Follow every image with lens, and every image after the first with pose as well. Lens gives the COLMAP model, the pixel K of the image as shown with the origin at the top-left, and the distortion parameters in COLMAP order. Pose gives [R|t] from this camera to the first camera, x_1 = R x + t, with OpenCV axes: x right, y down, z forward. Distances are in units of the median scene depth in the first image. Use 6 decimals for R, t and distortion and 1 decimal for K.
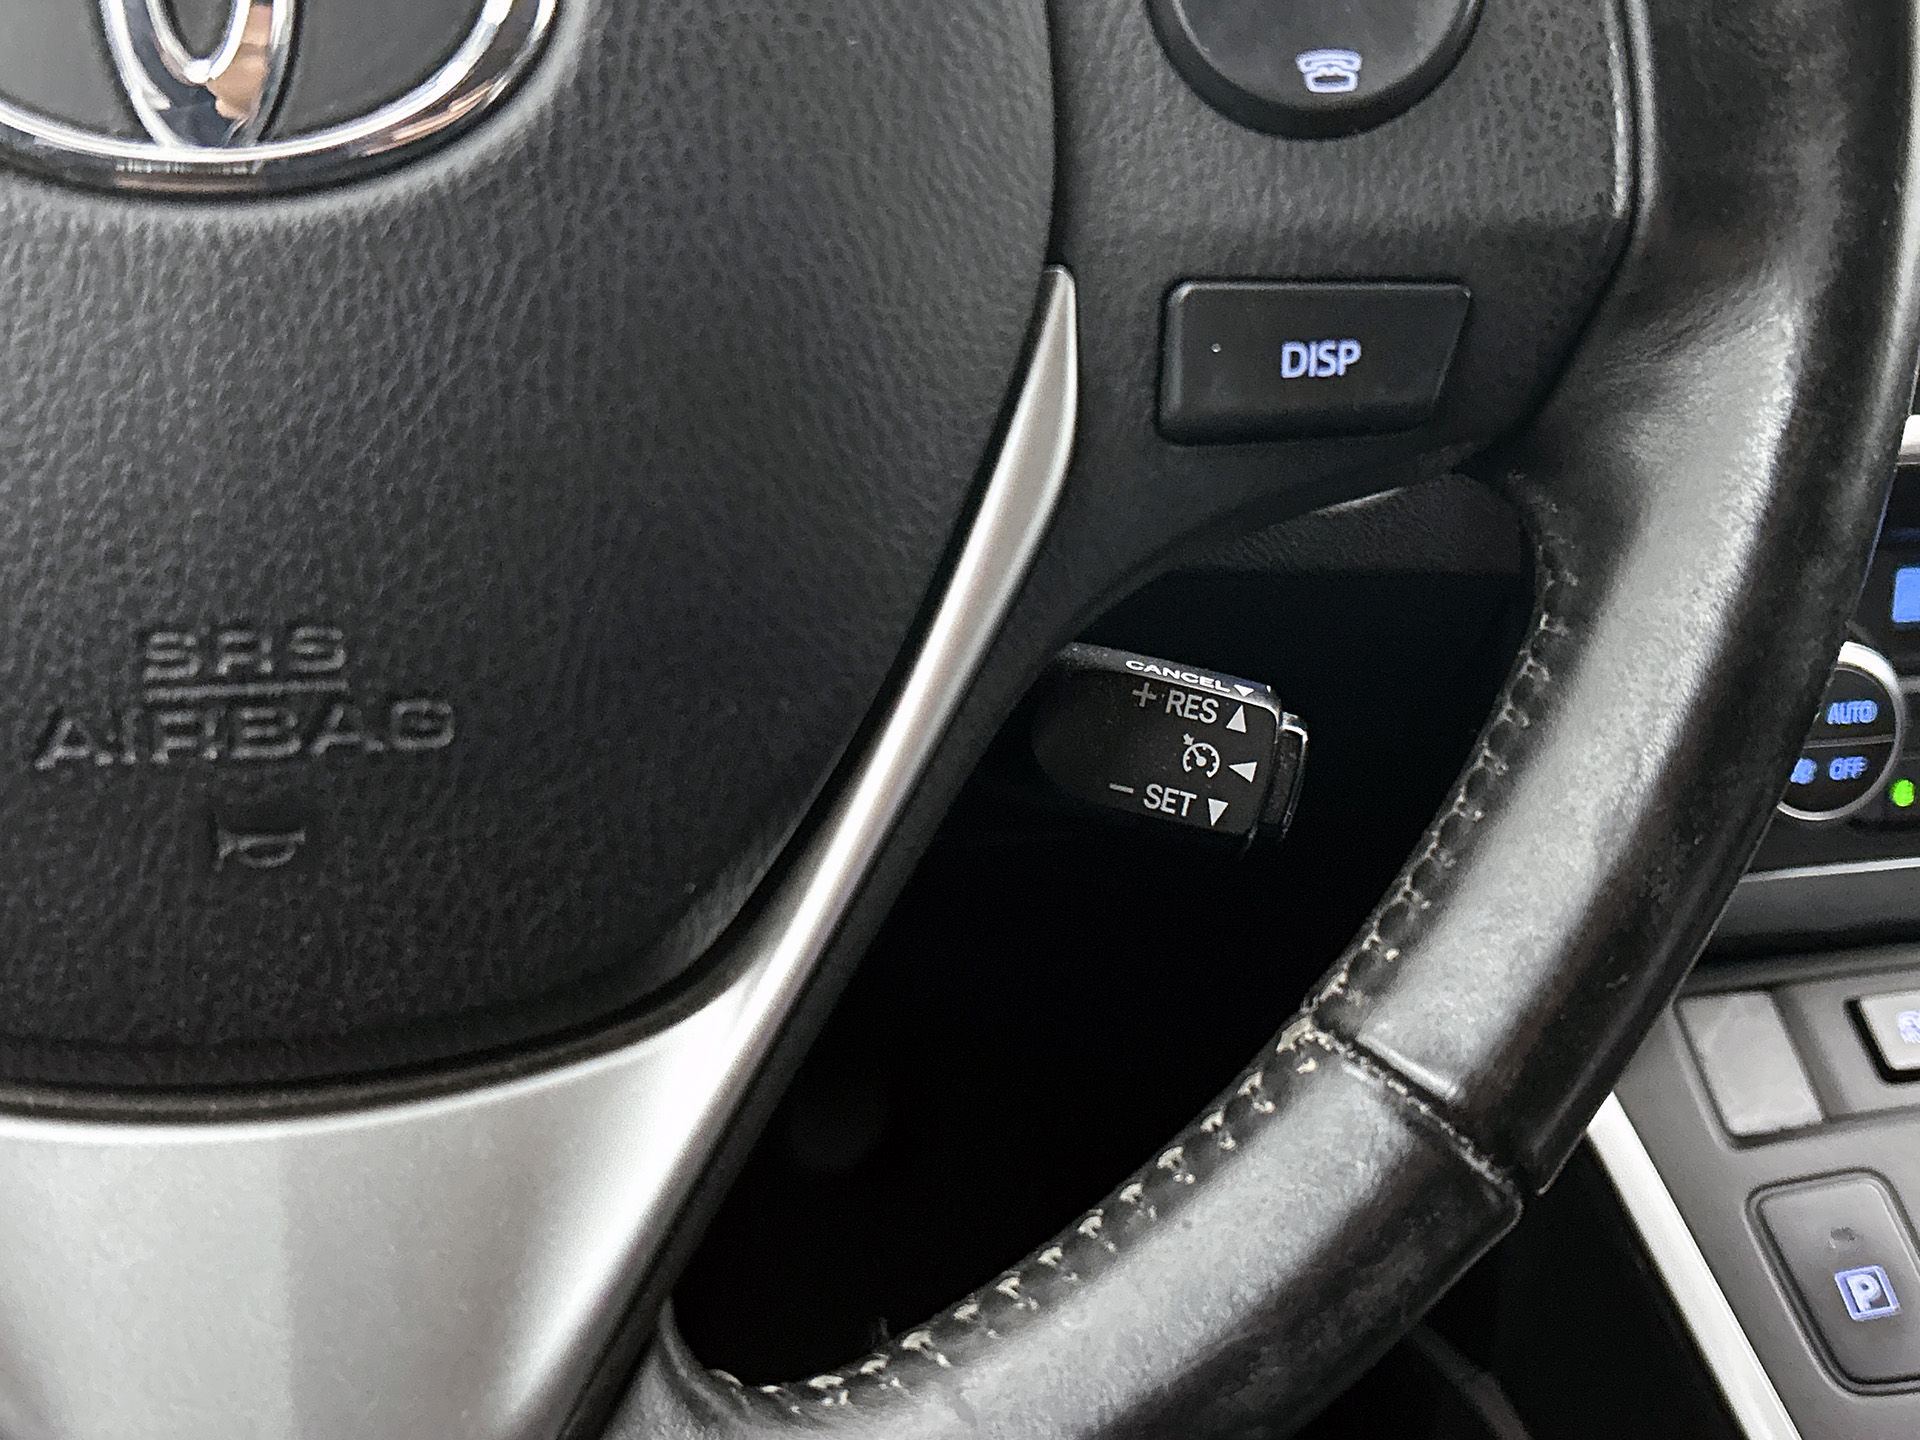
lens RADIAL K [[2388.1, 0, 978.2], [0, 2388.1, 731.9], [0, 0, 1]] dist [0.060590, 0.000000]
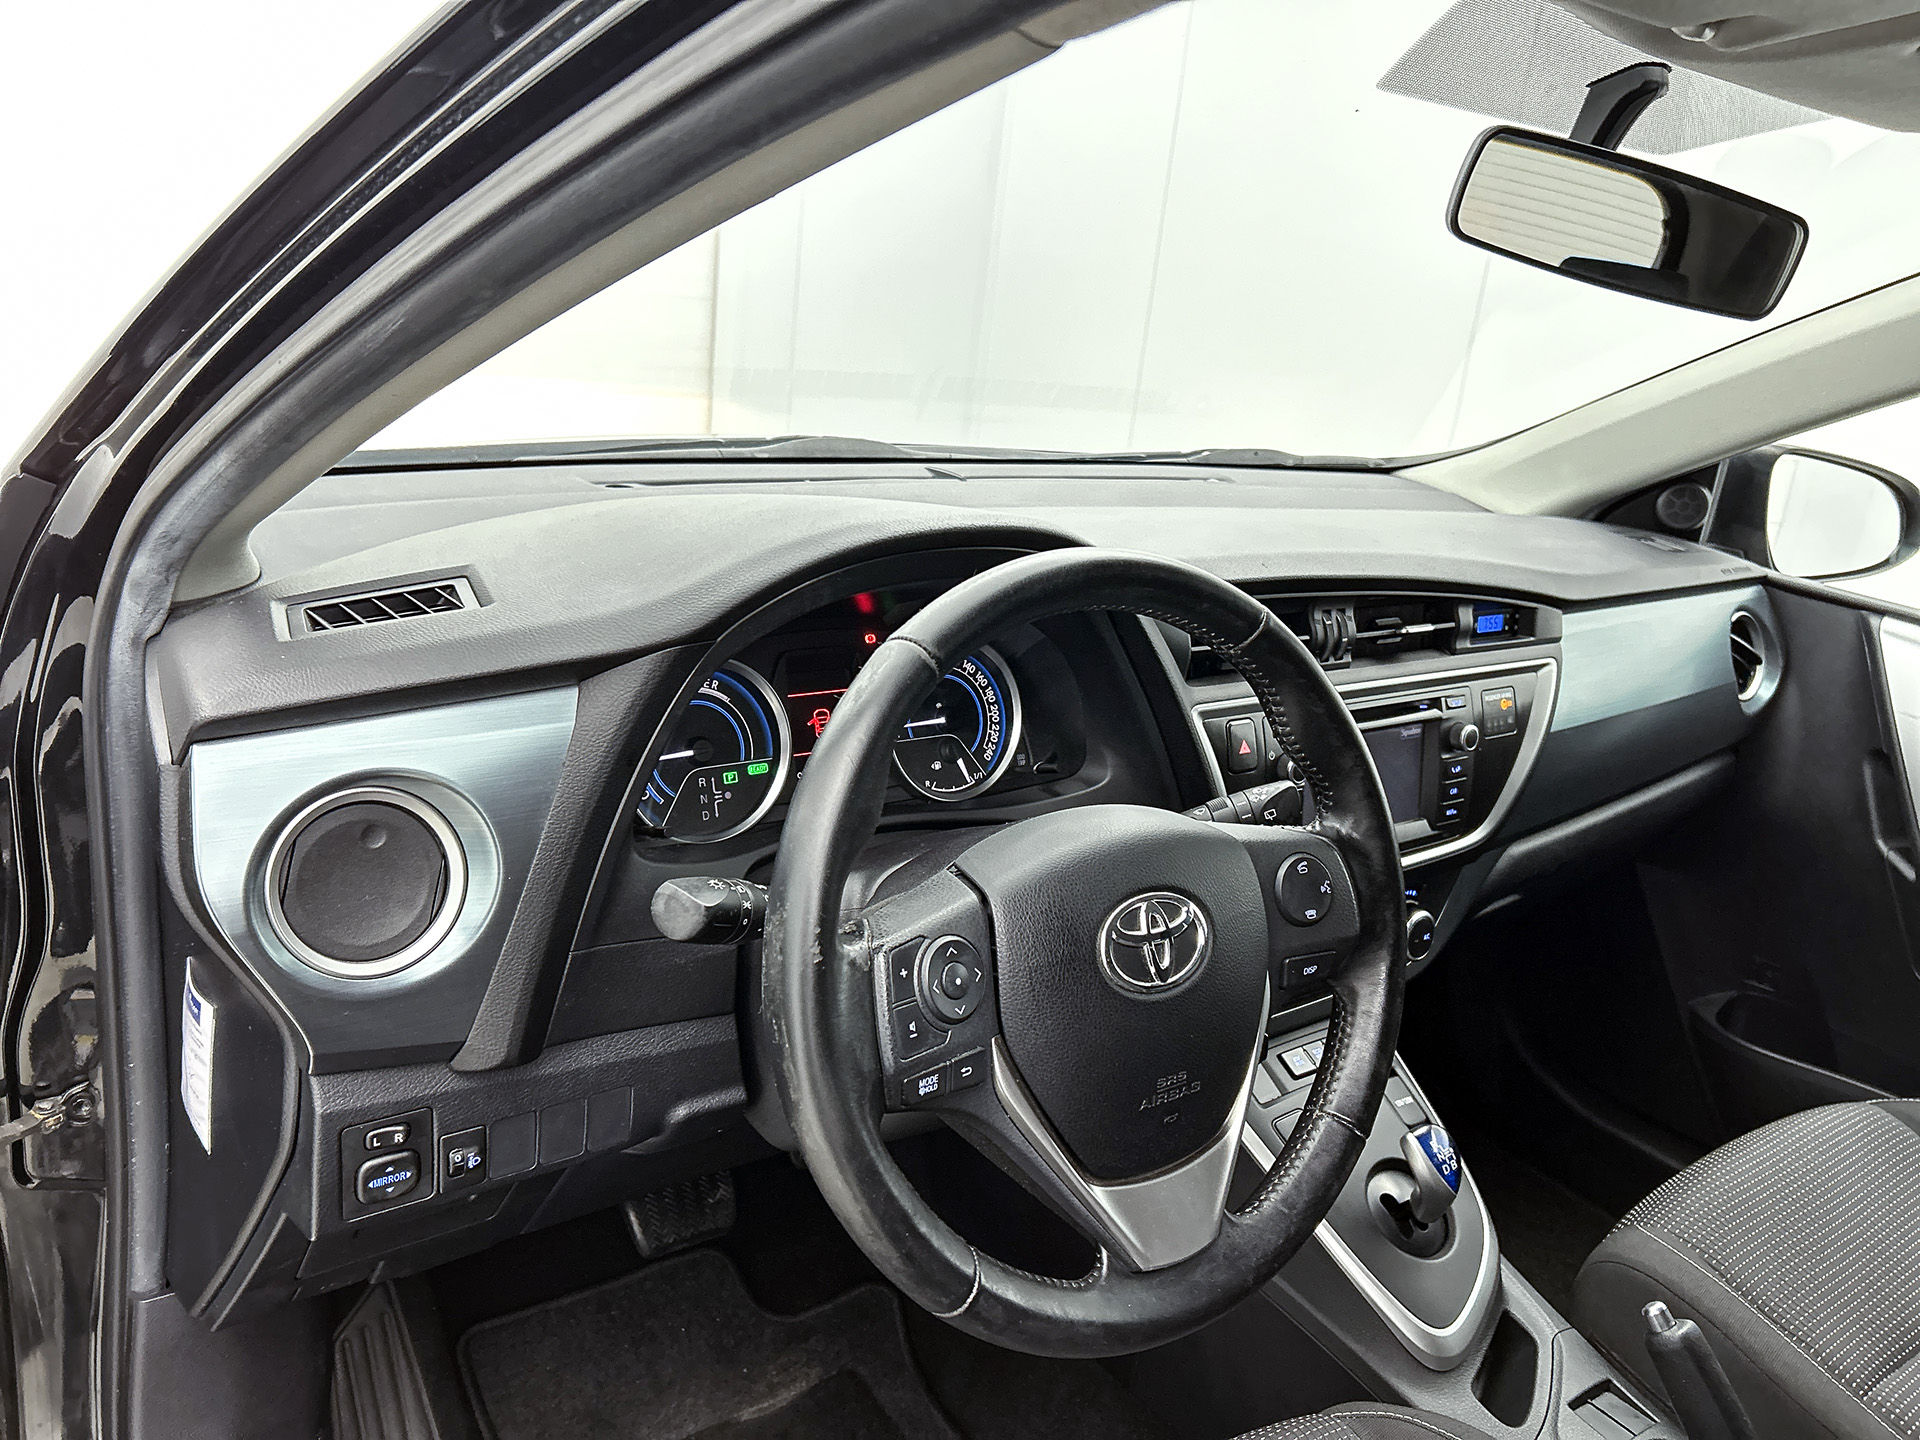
lens RADIAL K [[1487.9, 0, 962.5], [0, 1487.9, 743.5], [0, 0, 1]] dist [0.047830, -0.065243]
pose [[0.918606, -0.079168, 0.387163, -1.550027], [0.101890, 0.994051, -0.038486, -0.544894], [-0.381813, 0.074802, 0.921208, -1.450450]]
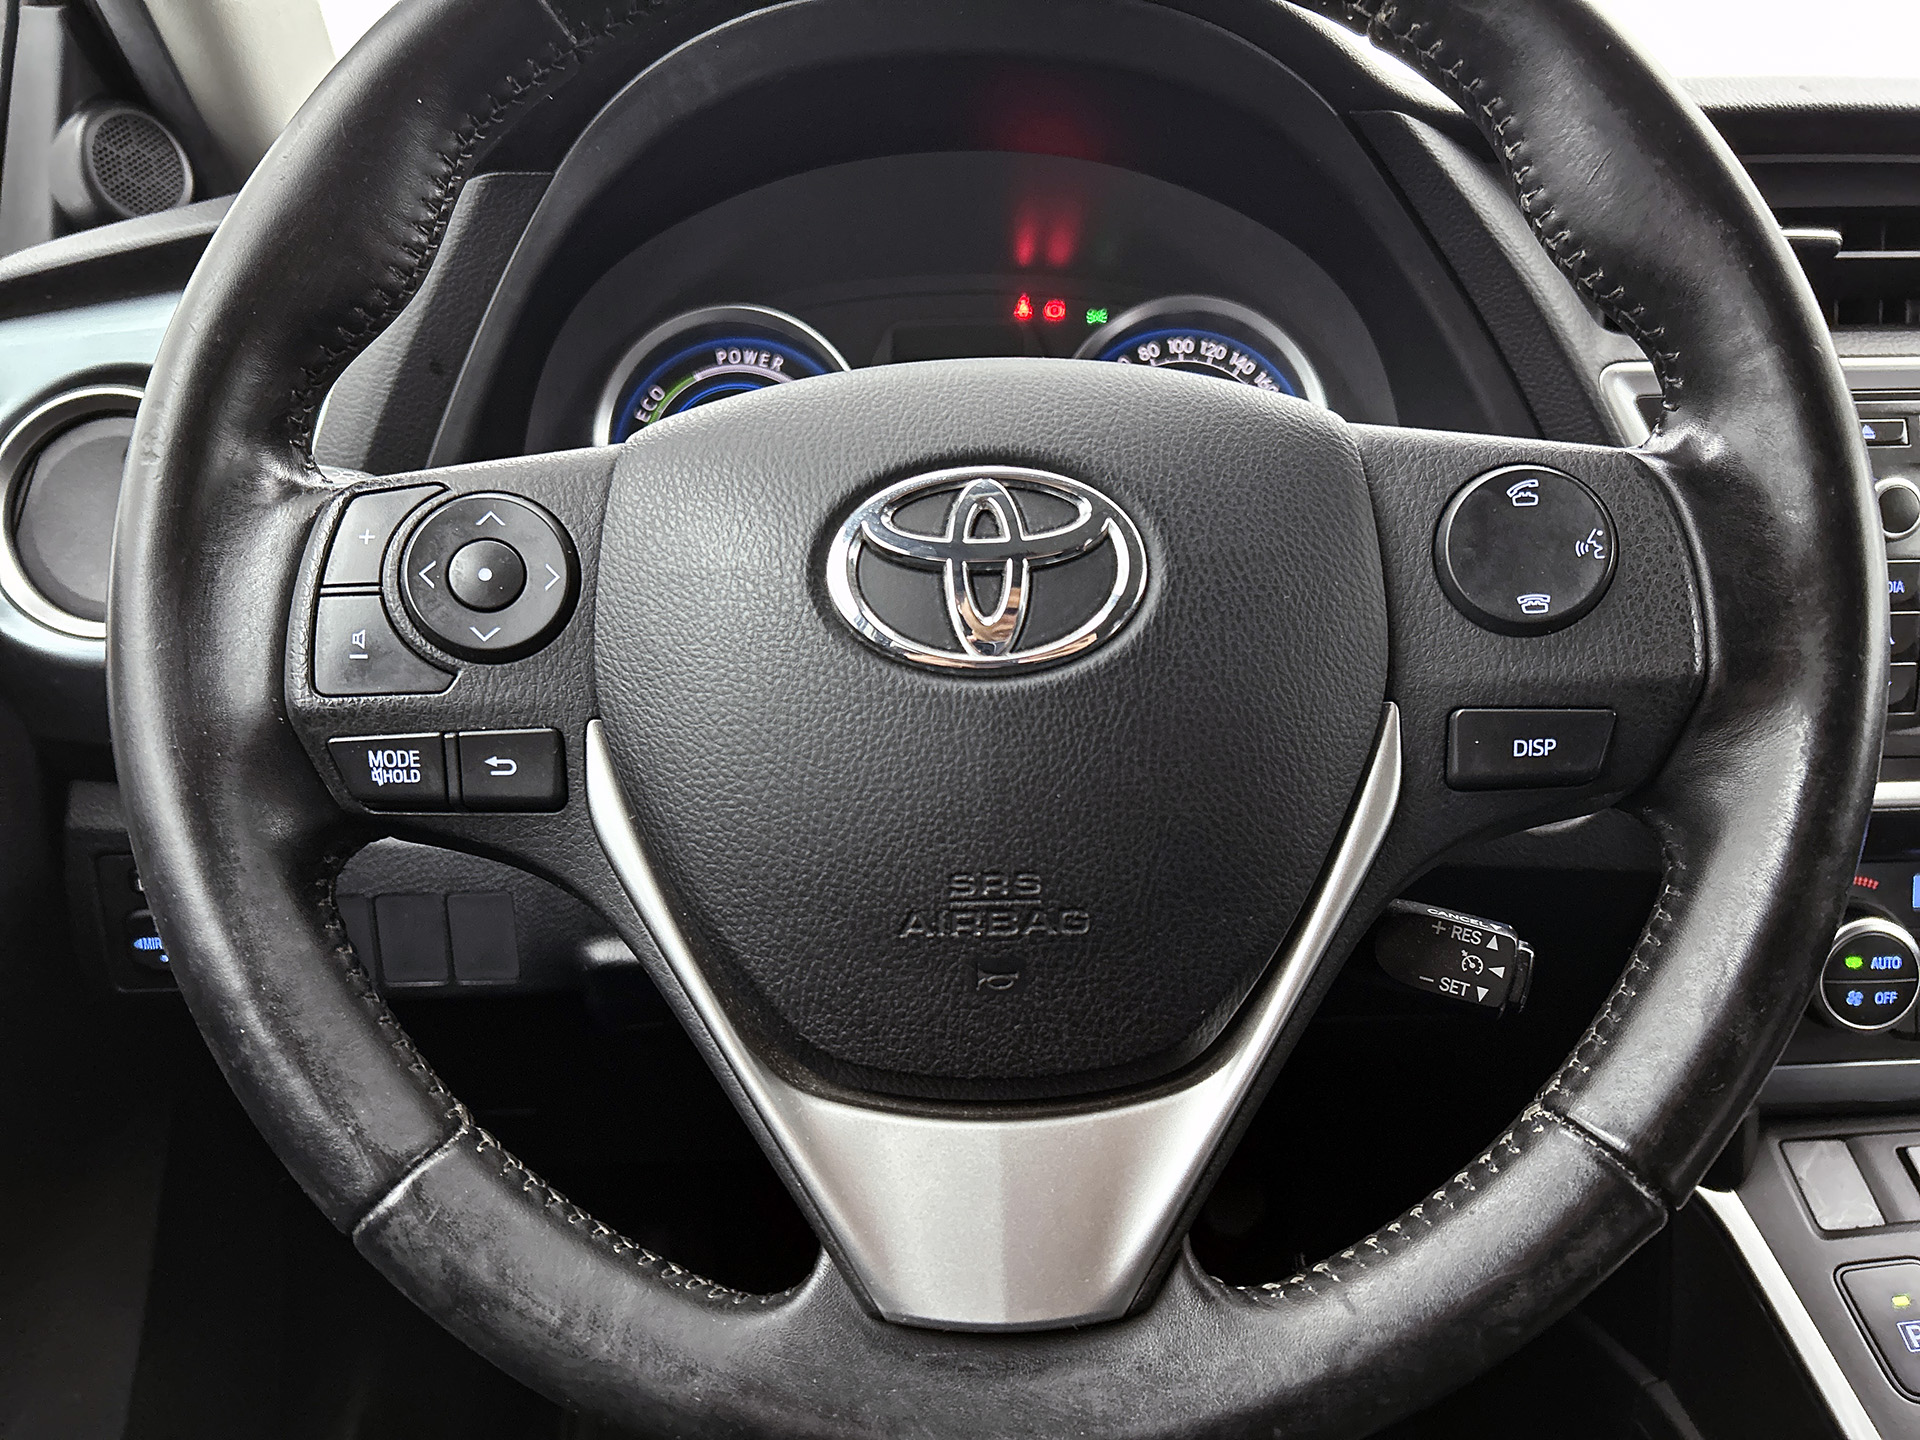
lens RADIAL K [[1487.9, 0, 965.9], [0, 1487.9, 718.8], [0, 0, 1]] dist [0.047830, -0.065243]
pose [[0.975257, -0.005575, -0.221003, -0.035671], [-0.032761, 0.984999, -0.169419, 0.040280], [0.218632, 0.172468, 0.960445, -0.258559]]
